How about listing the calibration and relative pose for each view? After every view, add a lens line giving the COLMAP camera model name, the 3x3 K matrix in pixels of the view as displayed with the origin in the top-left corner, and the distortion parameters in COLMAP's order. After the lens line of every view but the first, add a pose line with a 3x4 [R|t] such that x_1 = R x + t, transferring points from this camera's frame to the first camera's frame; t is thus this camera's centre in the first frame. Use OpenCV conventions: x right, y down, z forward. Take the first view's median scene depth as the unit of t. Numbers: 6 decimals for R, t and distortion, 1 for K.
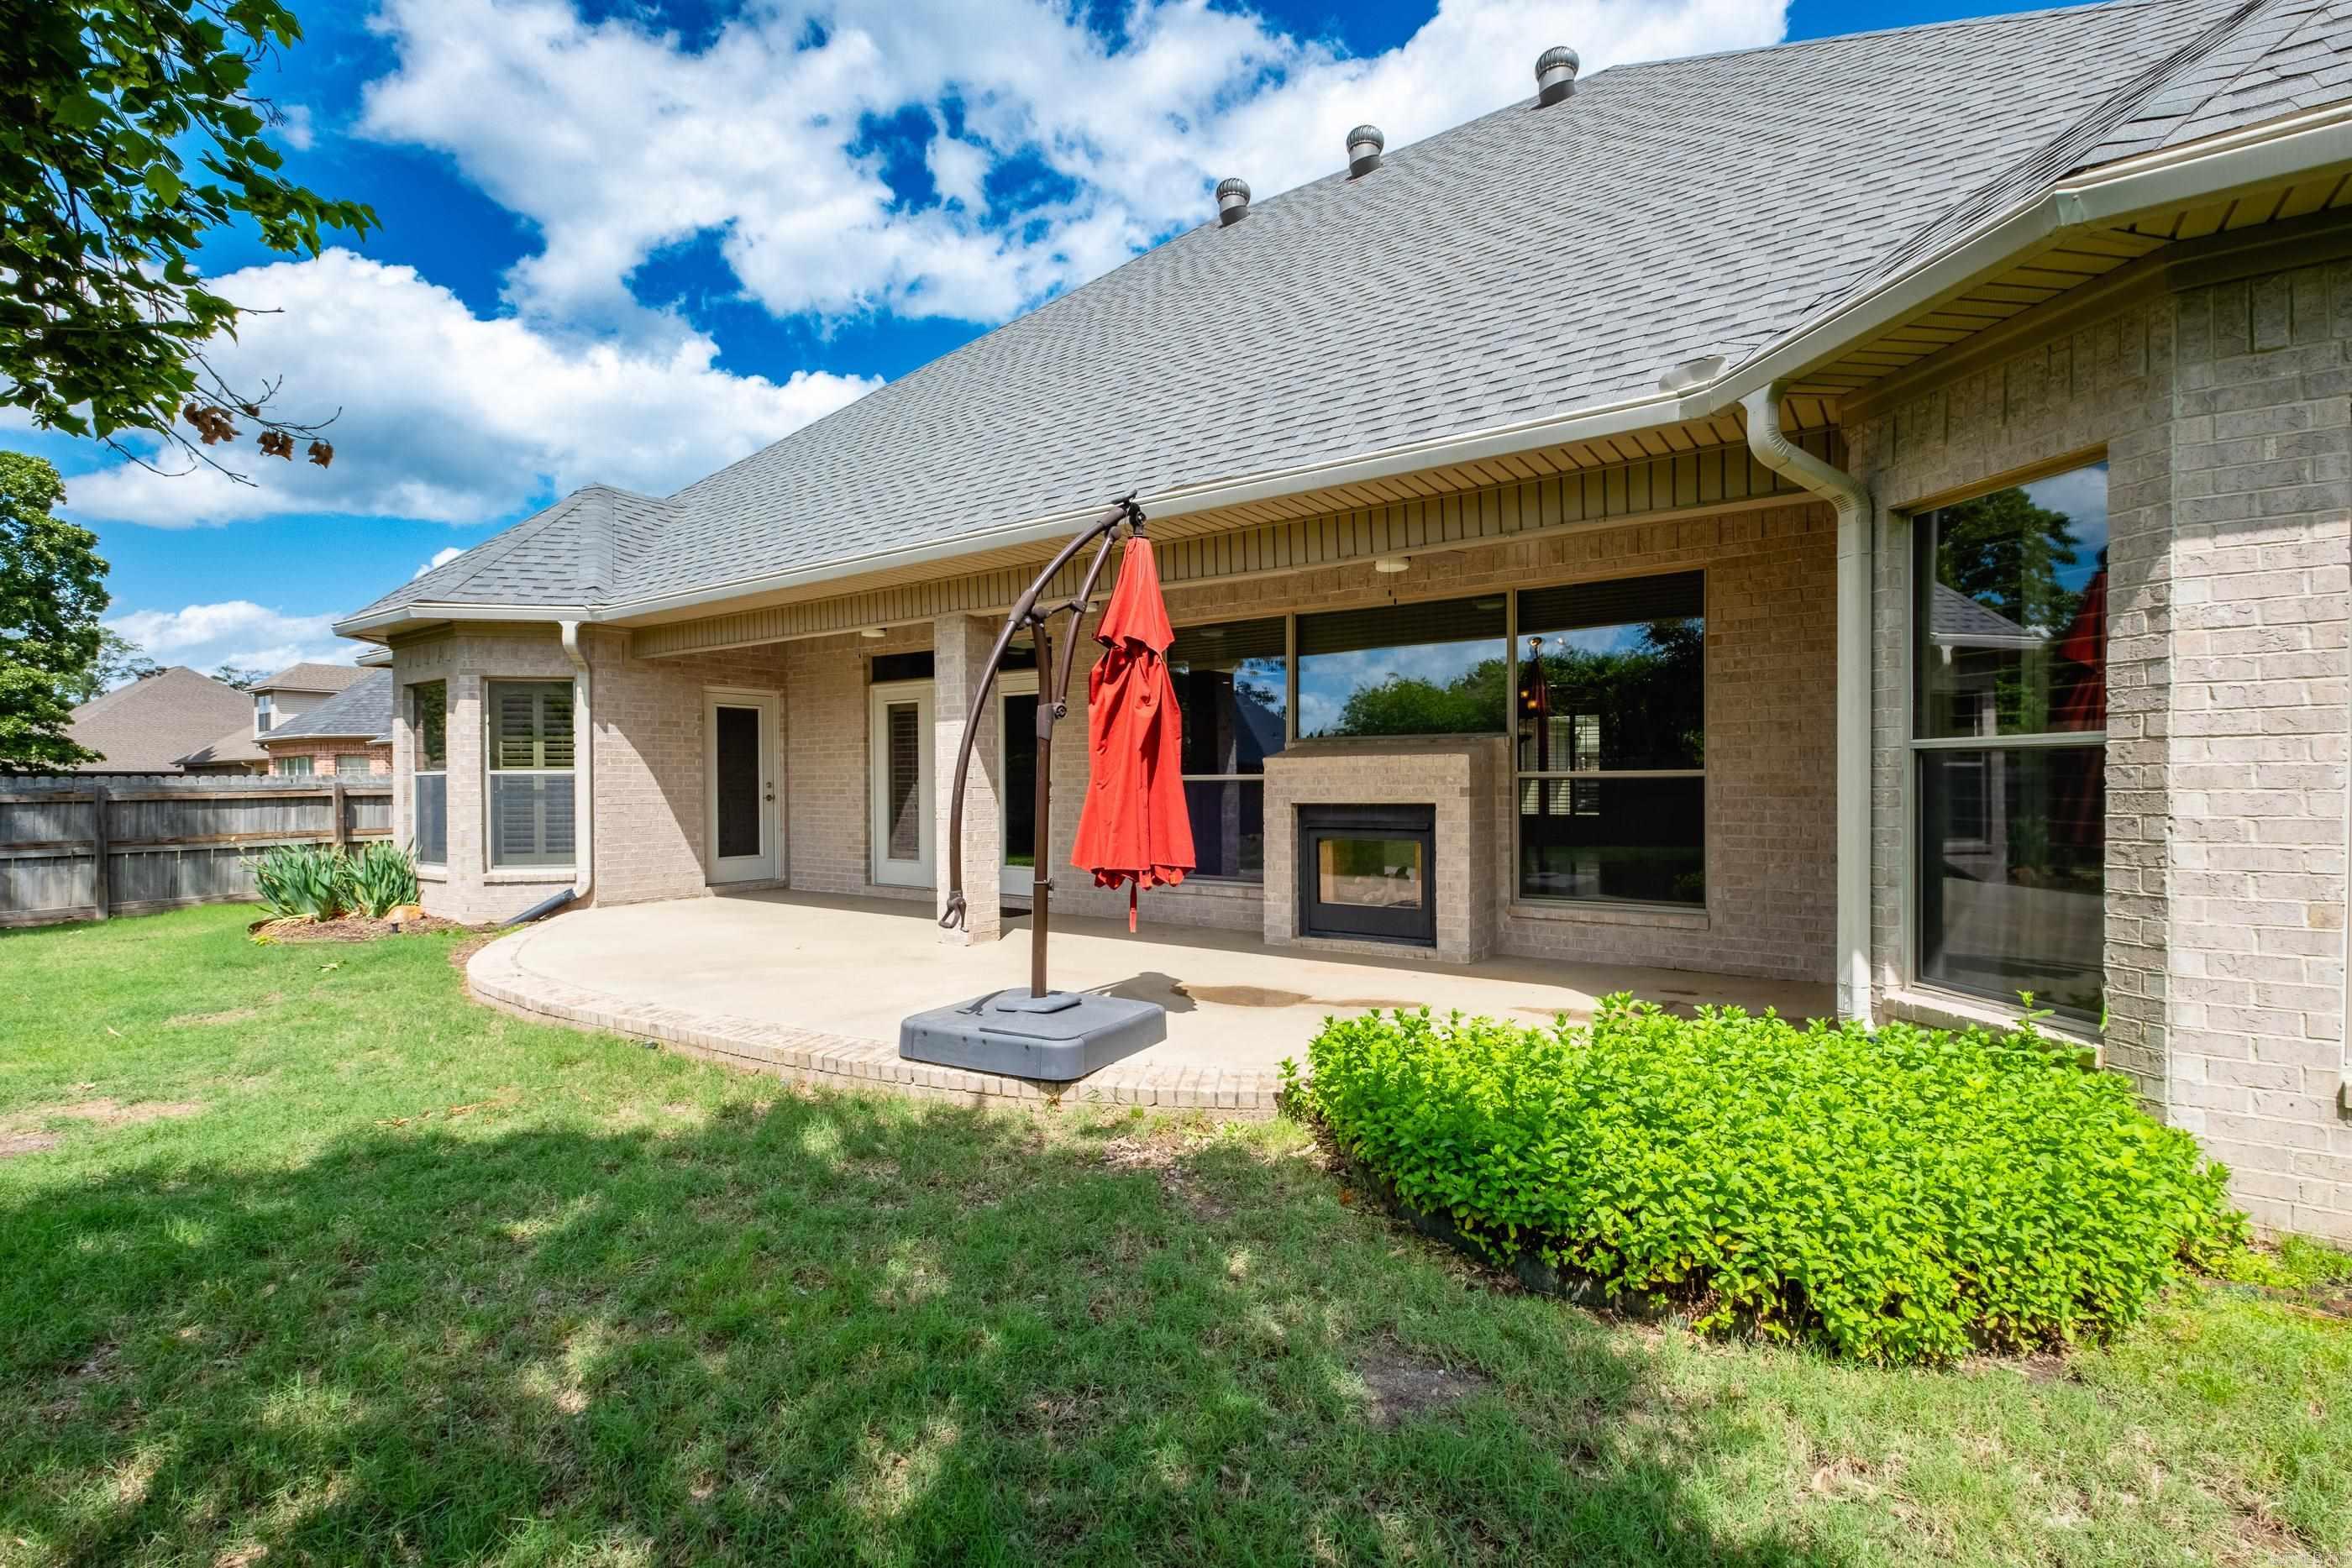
lens RADIAL K [[1073.4, 0, 1176.0], [0, 1073.4, 784.0], [0, 0, 1]] dist [0.001380, 0.000076]
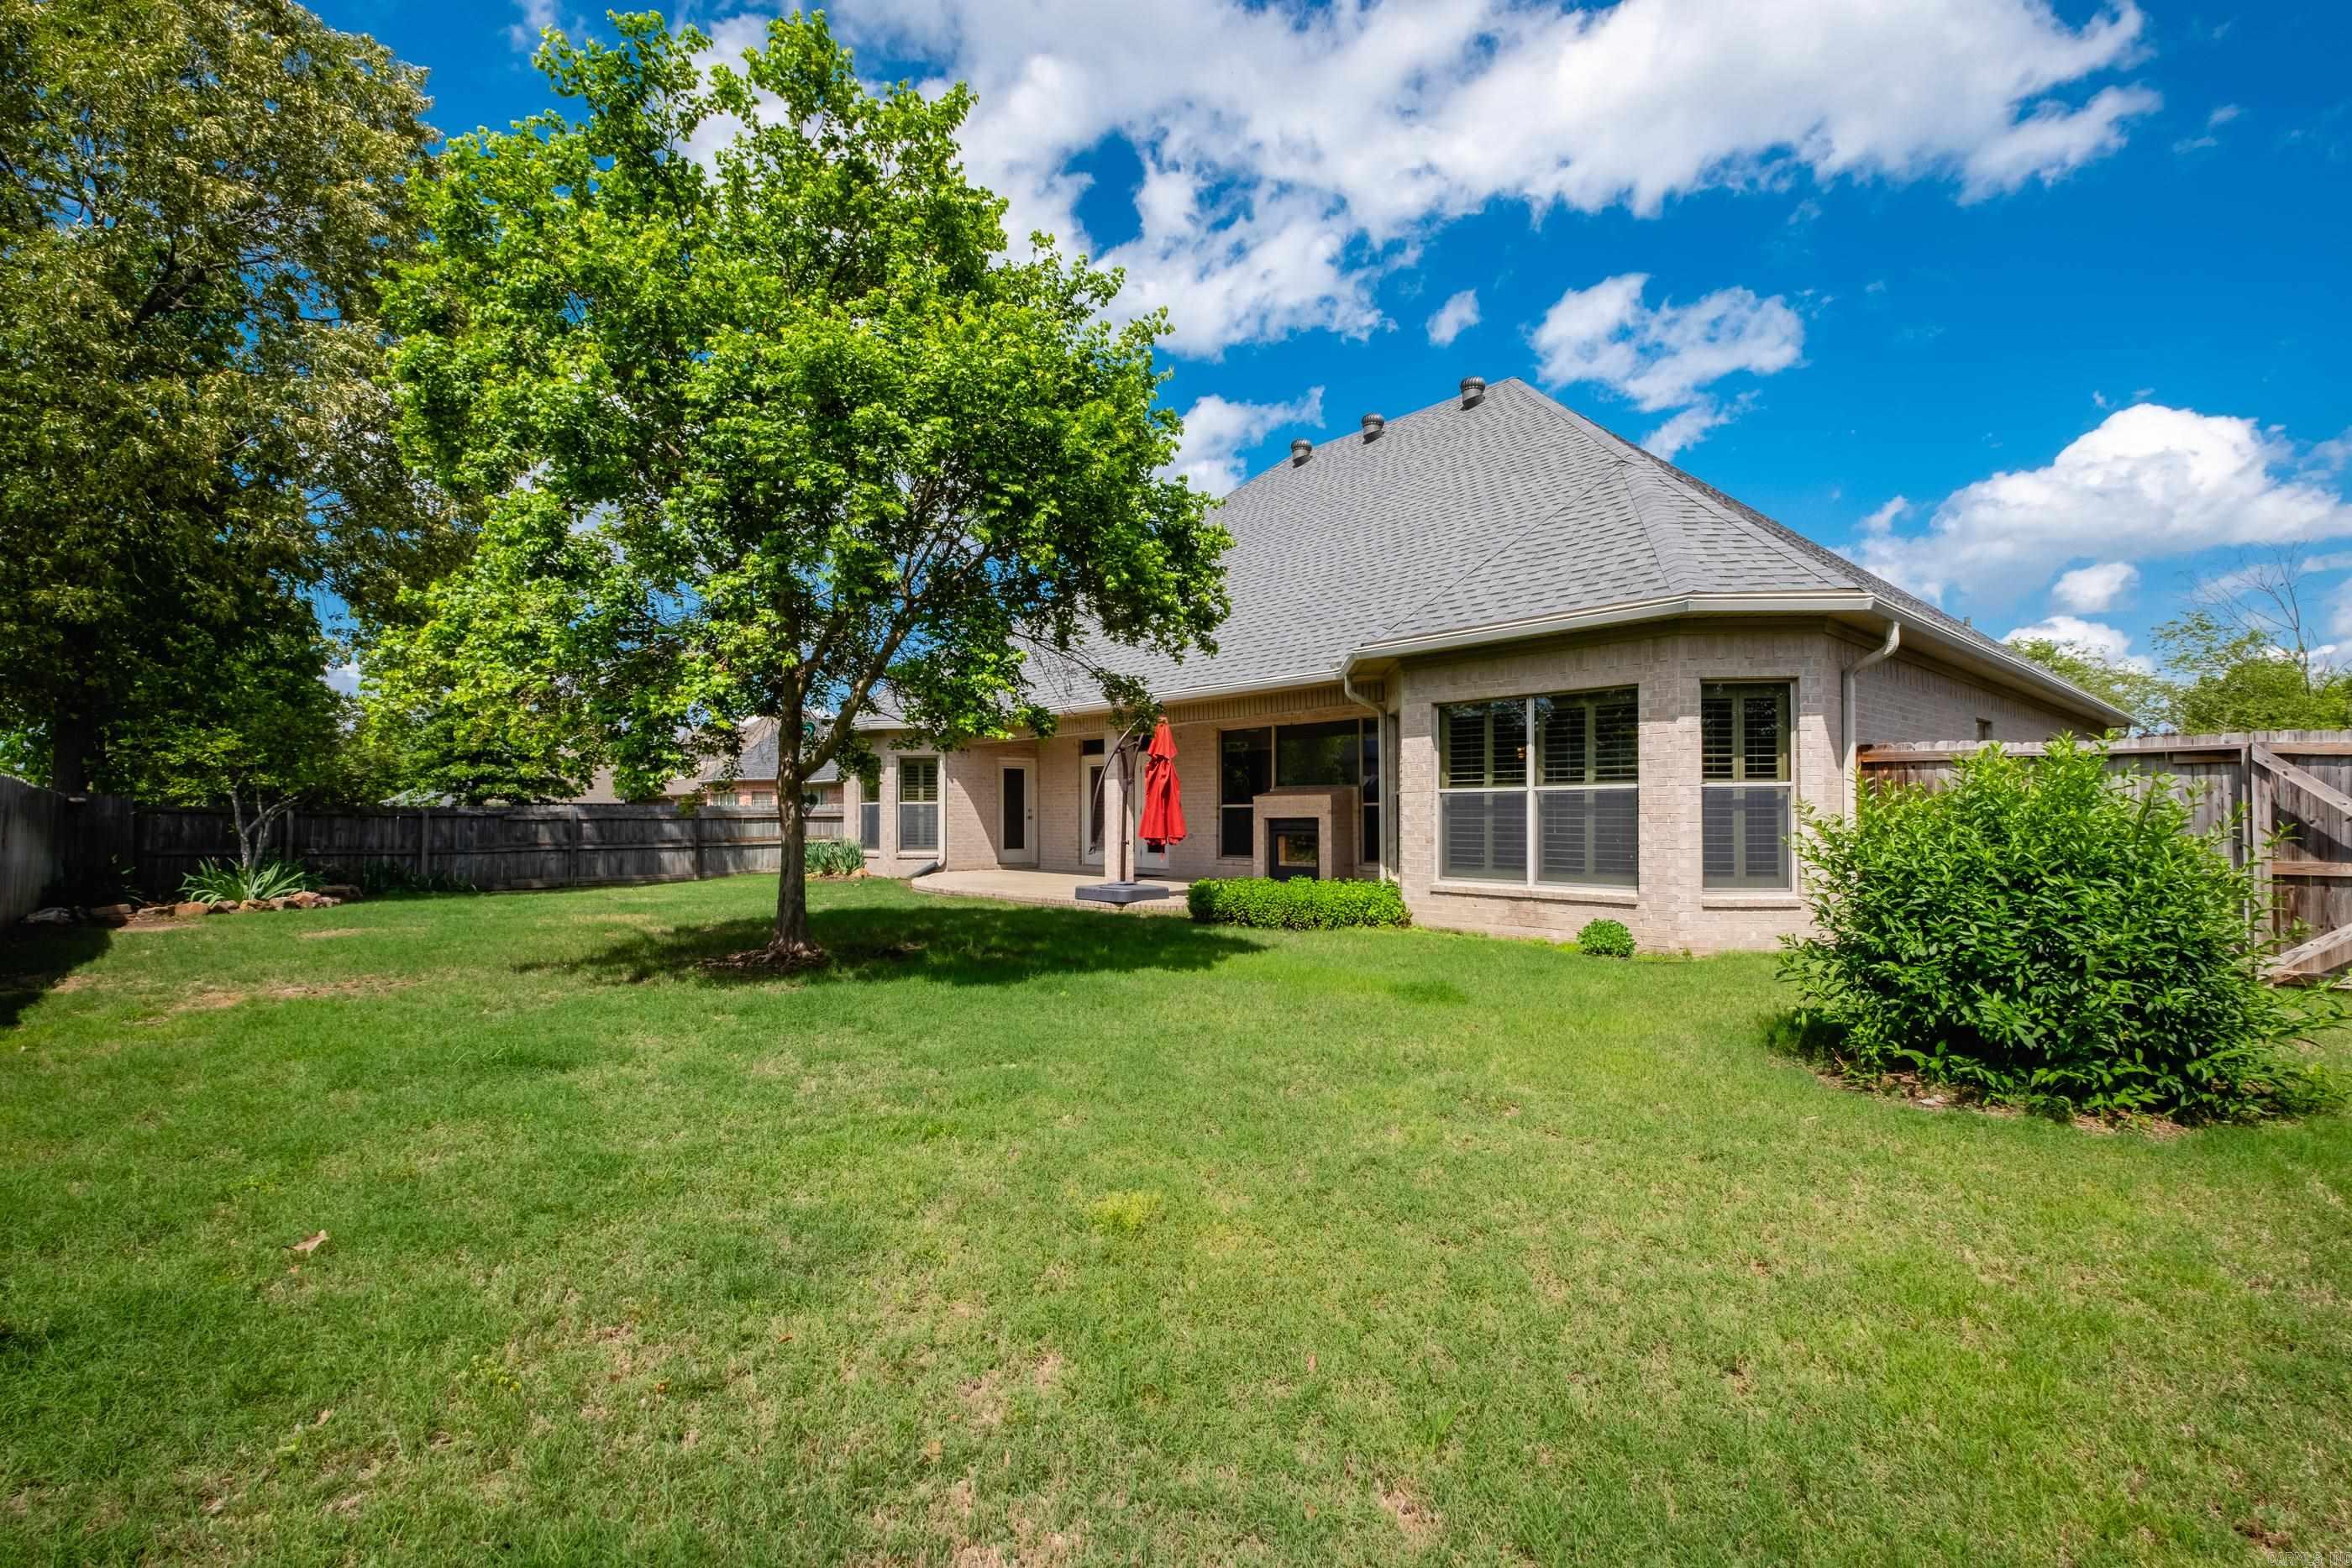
lens RADIAL K [[1073.4, 0, 1176.0], [0, 1073.4, 784.0], [0, 0, 1]] dist [0.001380, 0.000076]
pose [[0.976285, -0.002158, -0.216476, 0.343178], [-0.004579, 0.999521, -0.030613, 0.013873], [0.216439, 0.030878, 0.975808, -0.965490]]
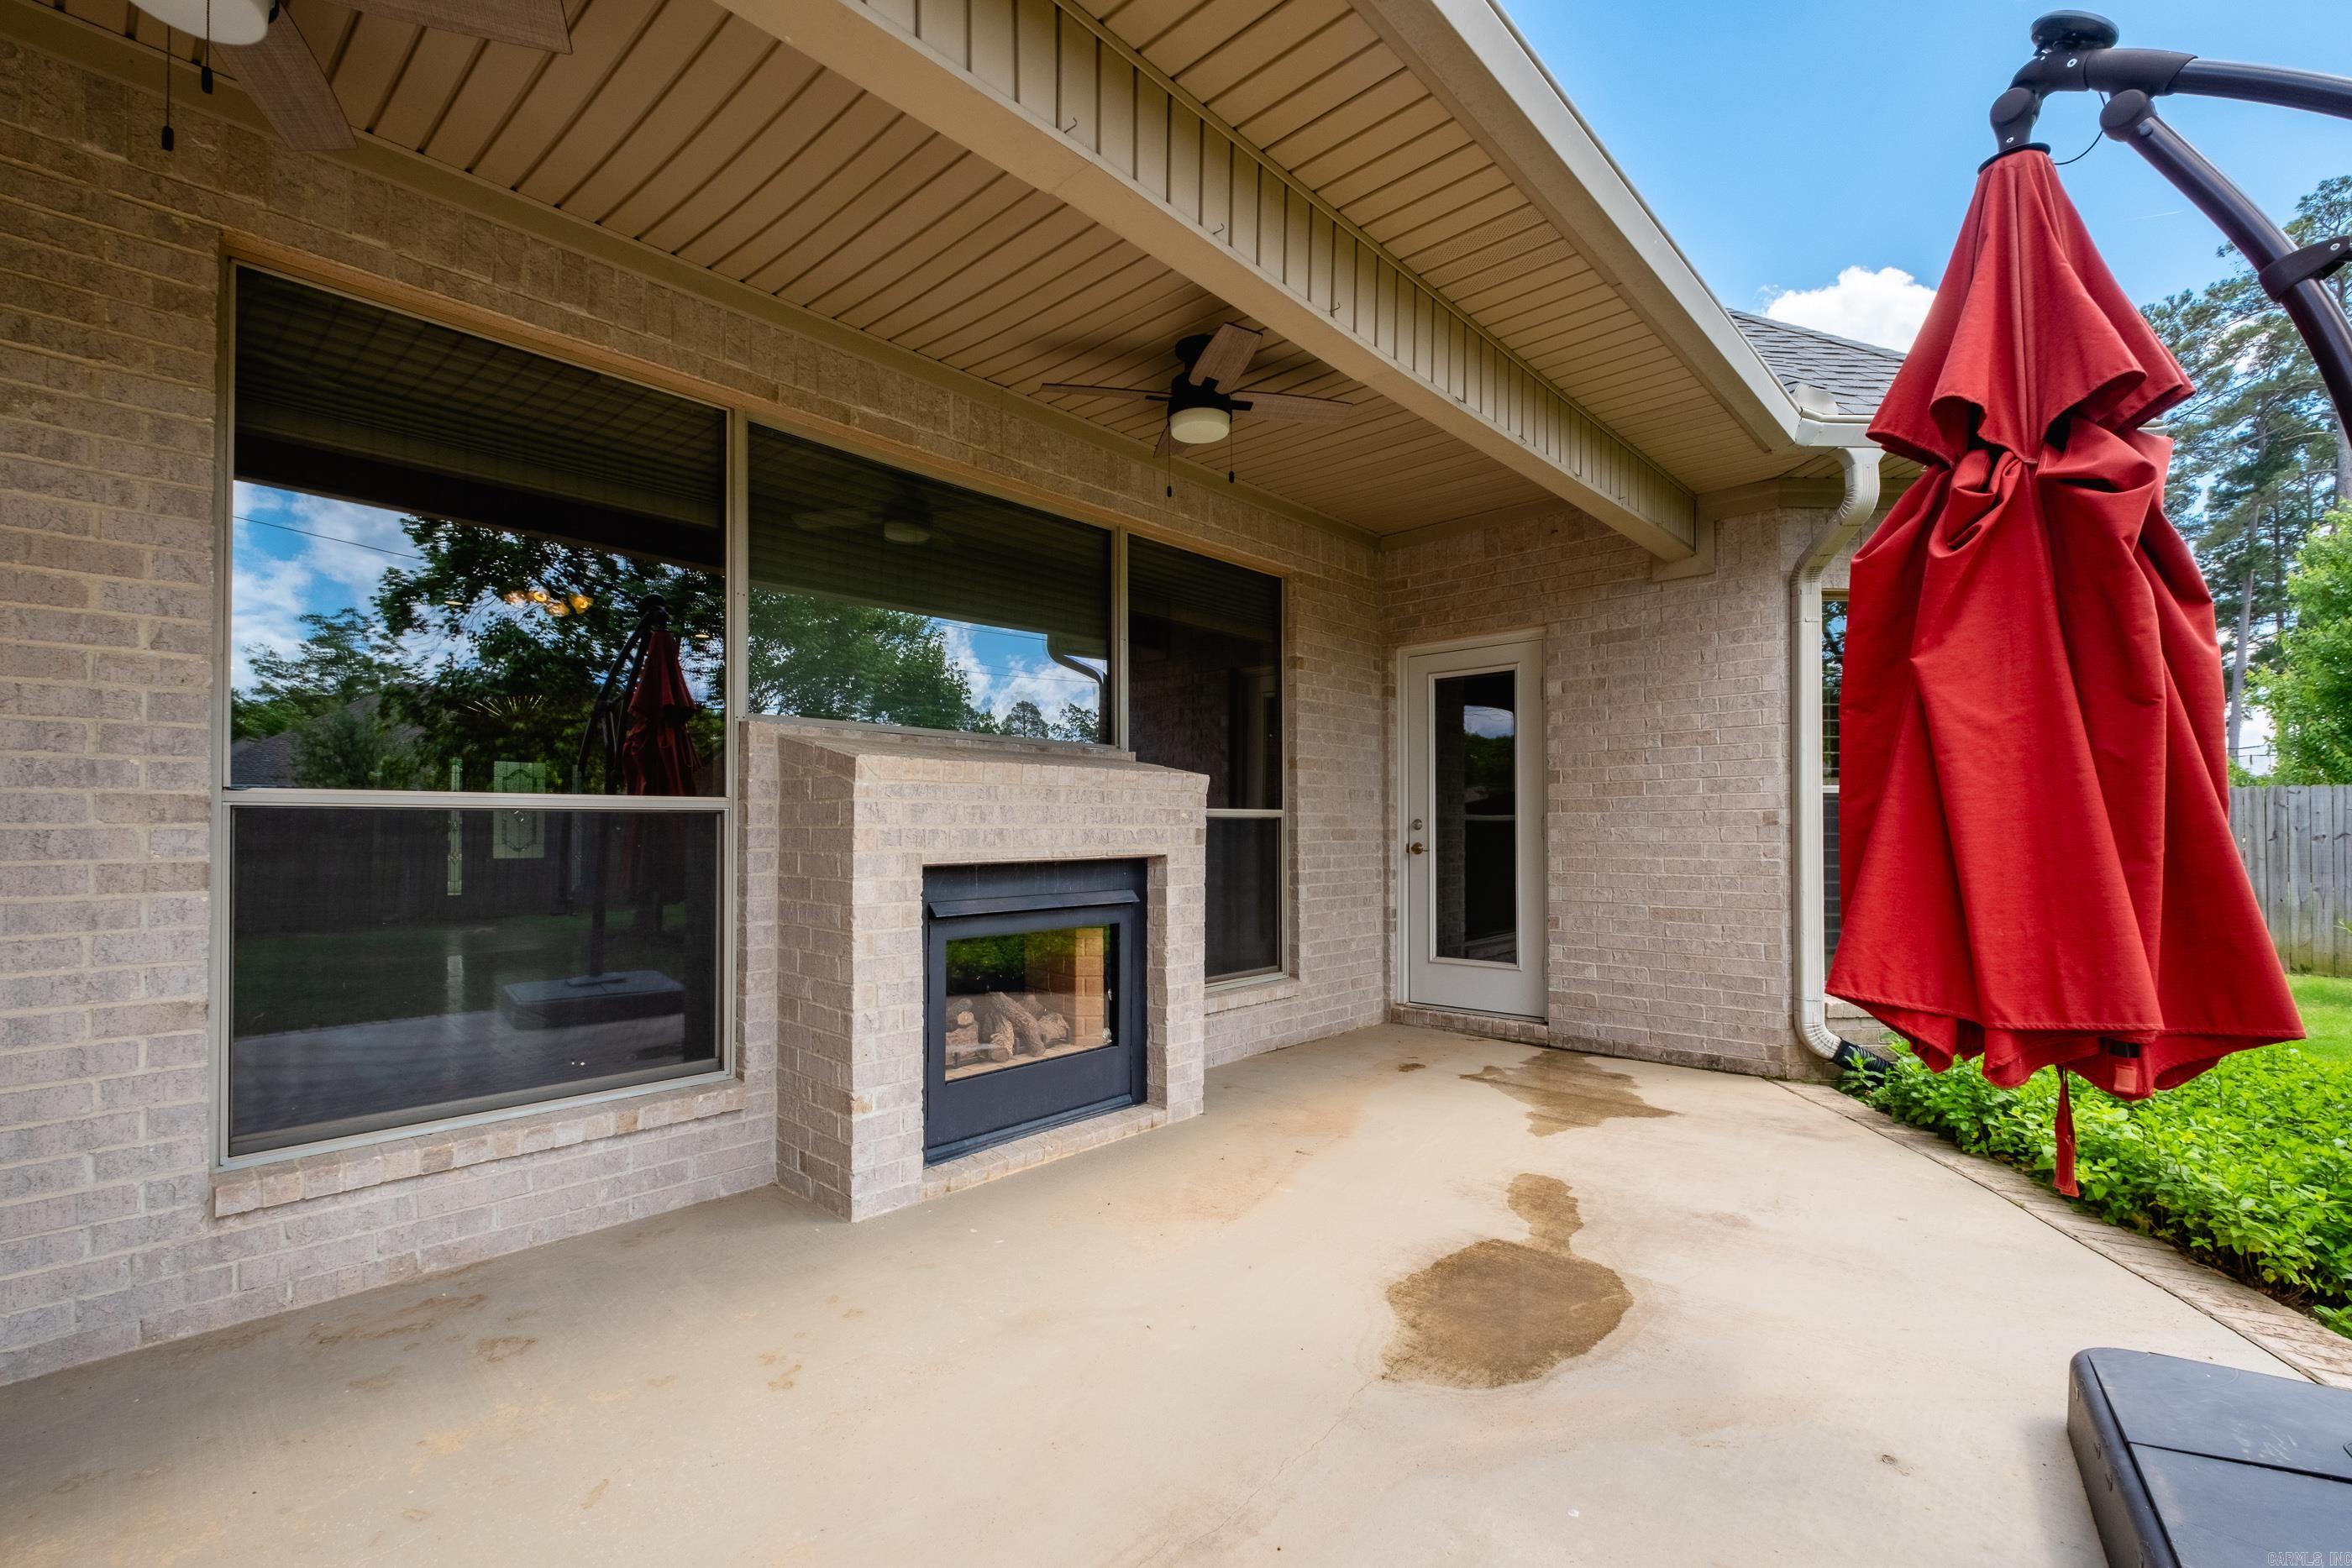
lens RADIAL K [[996.3, 0, 1156.3], [0, 996.3, 824.0], [0, 0, 1]] dist [0.000680, -0.000062]
pose [[0.134456, 0.014785, 0.990809, -0.233792], [0.006656, 0.999853, -0.015823, 0.006920], [-0.990897, 0.008722, 0.134338, 0.731337]]
